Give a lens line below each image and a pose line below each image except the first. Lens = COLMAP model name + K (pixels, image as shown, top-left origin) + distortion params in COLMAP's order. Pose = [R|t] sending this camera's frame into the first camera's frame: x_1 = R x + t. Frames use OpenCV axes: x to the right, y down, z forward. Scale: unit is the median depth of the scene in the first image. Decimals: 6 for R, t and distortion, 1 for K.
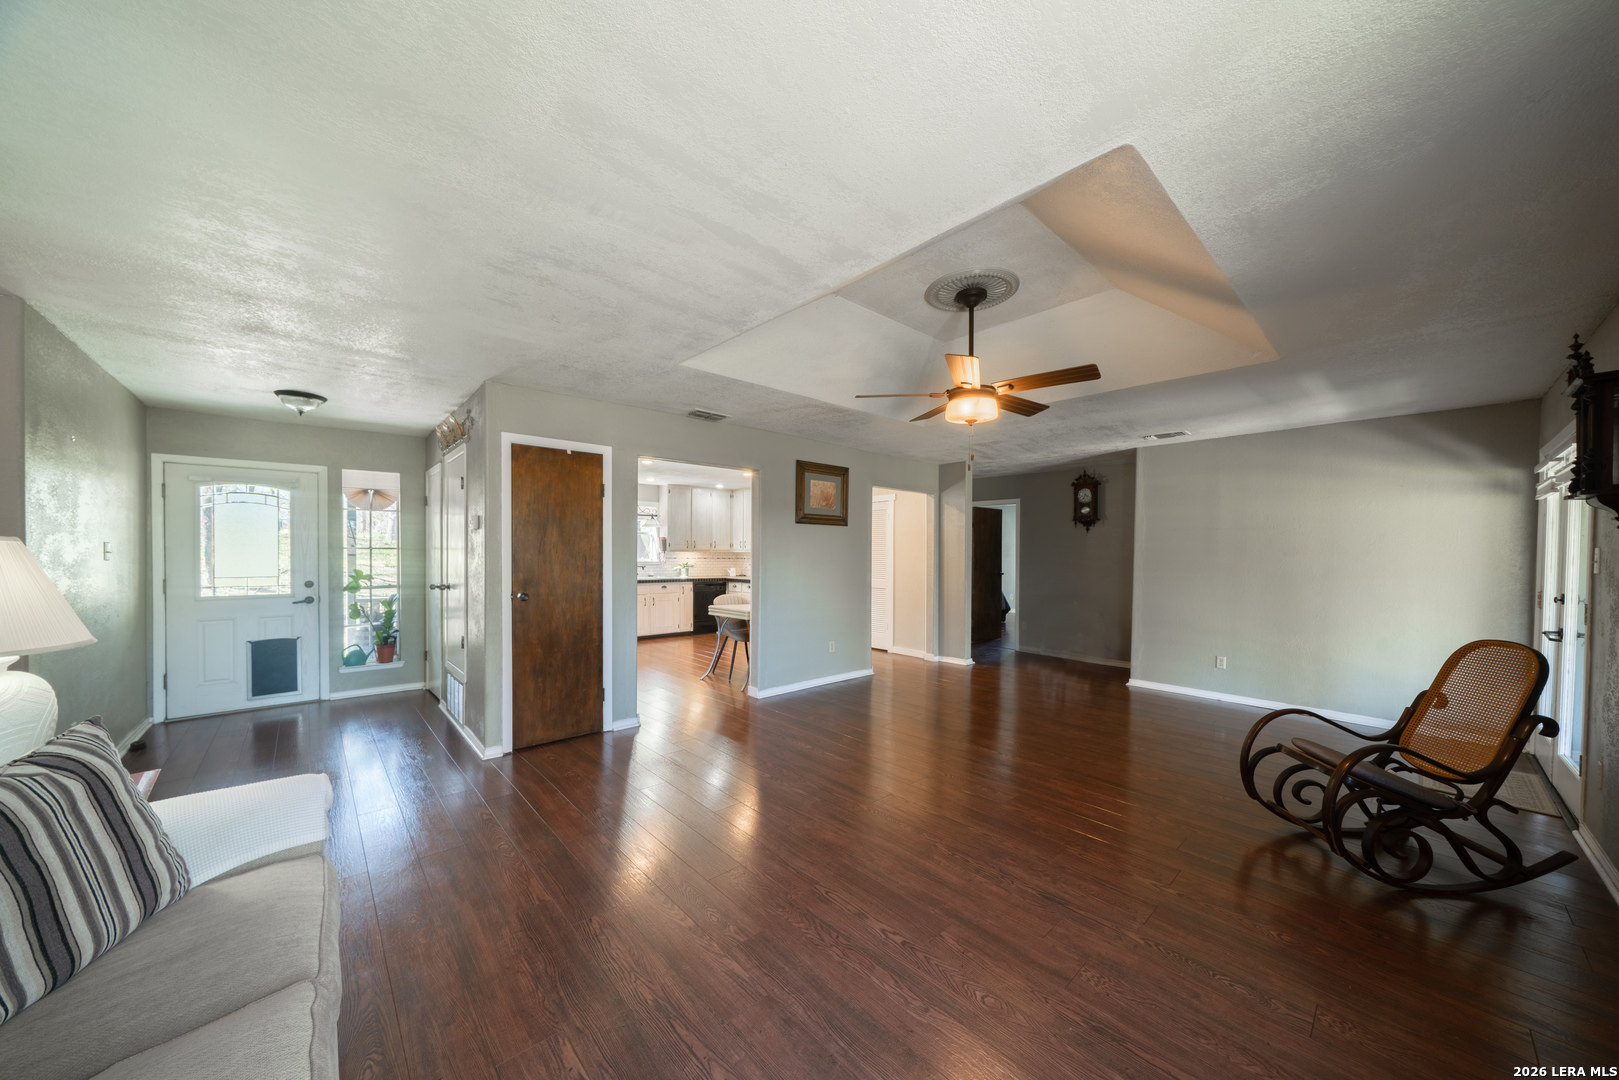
lens RADIAL K [[548.2, 0, 793.5], [0, 548.2, 555.8], [0, 0, 1]] dist [-0.002289, 0.000075]
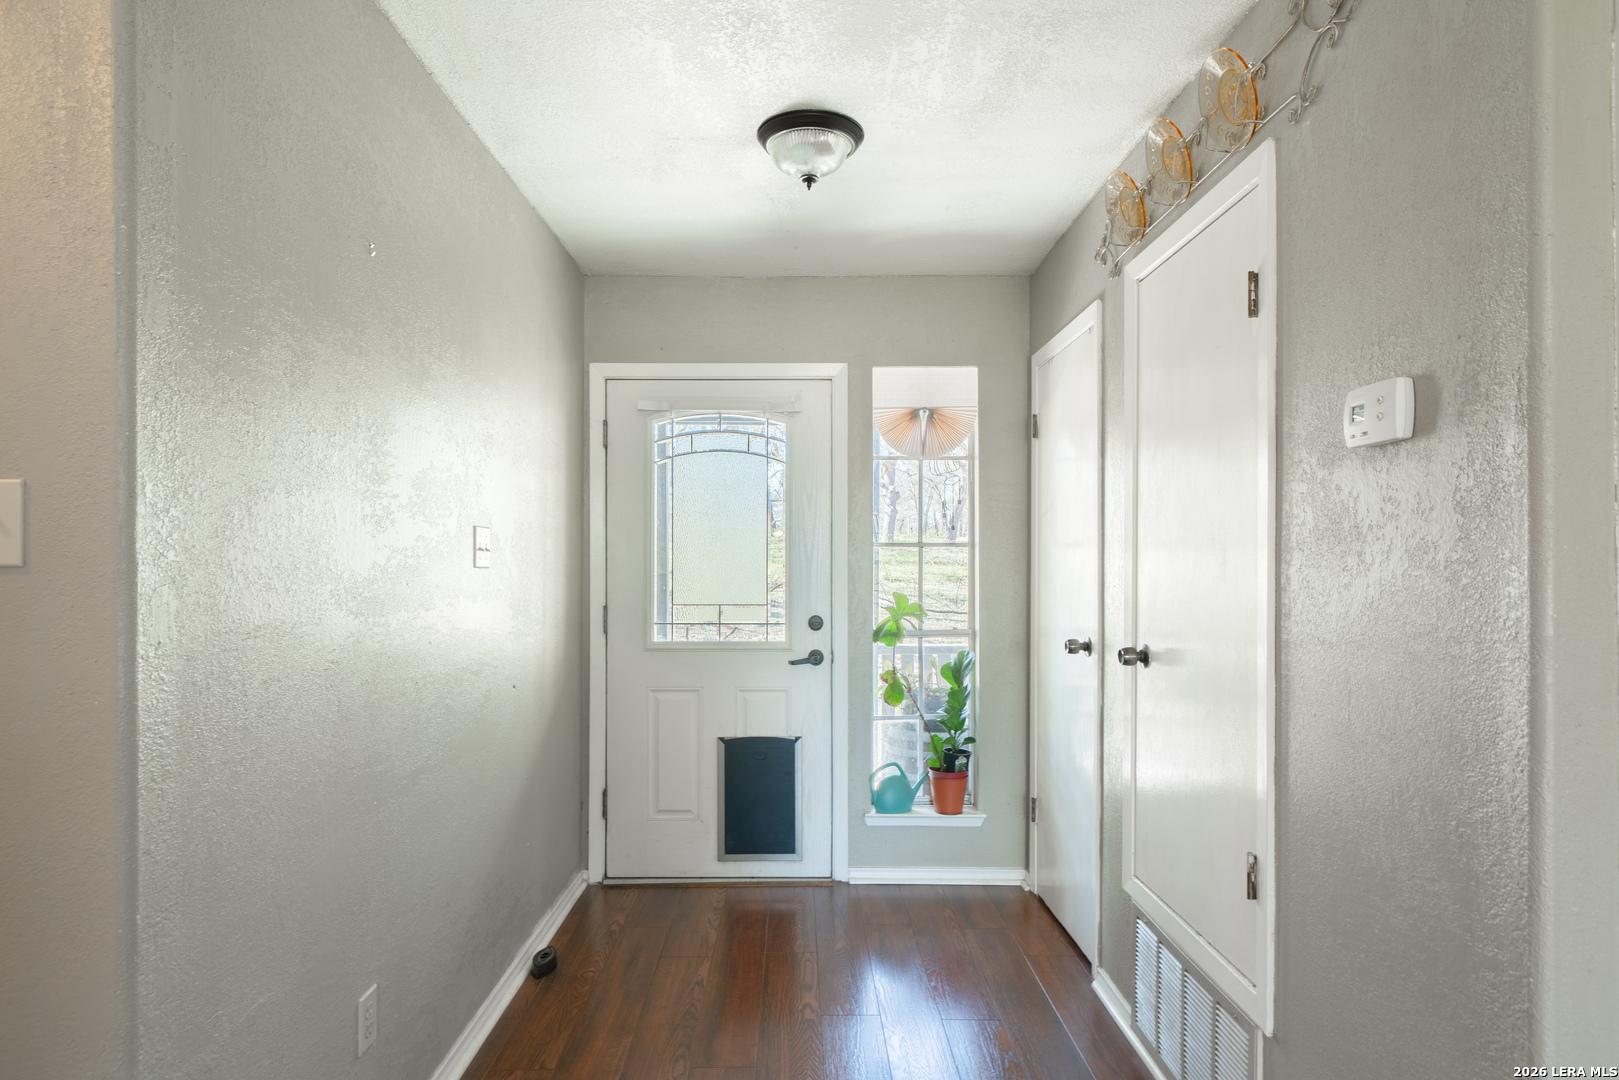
lens RADIAL K [[887.9, 0, 809.8], [0, 887.9, 548.4], [0, 0, 1]] dist [0.000383, 0.000000]
pose [[0.755020, -0.007400, -0.655660, -0.383982], [-0.005144, 0.999839, -0.017208, 0.002325], [0.655682, 0.016365, 0.754860, 0.416234]]
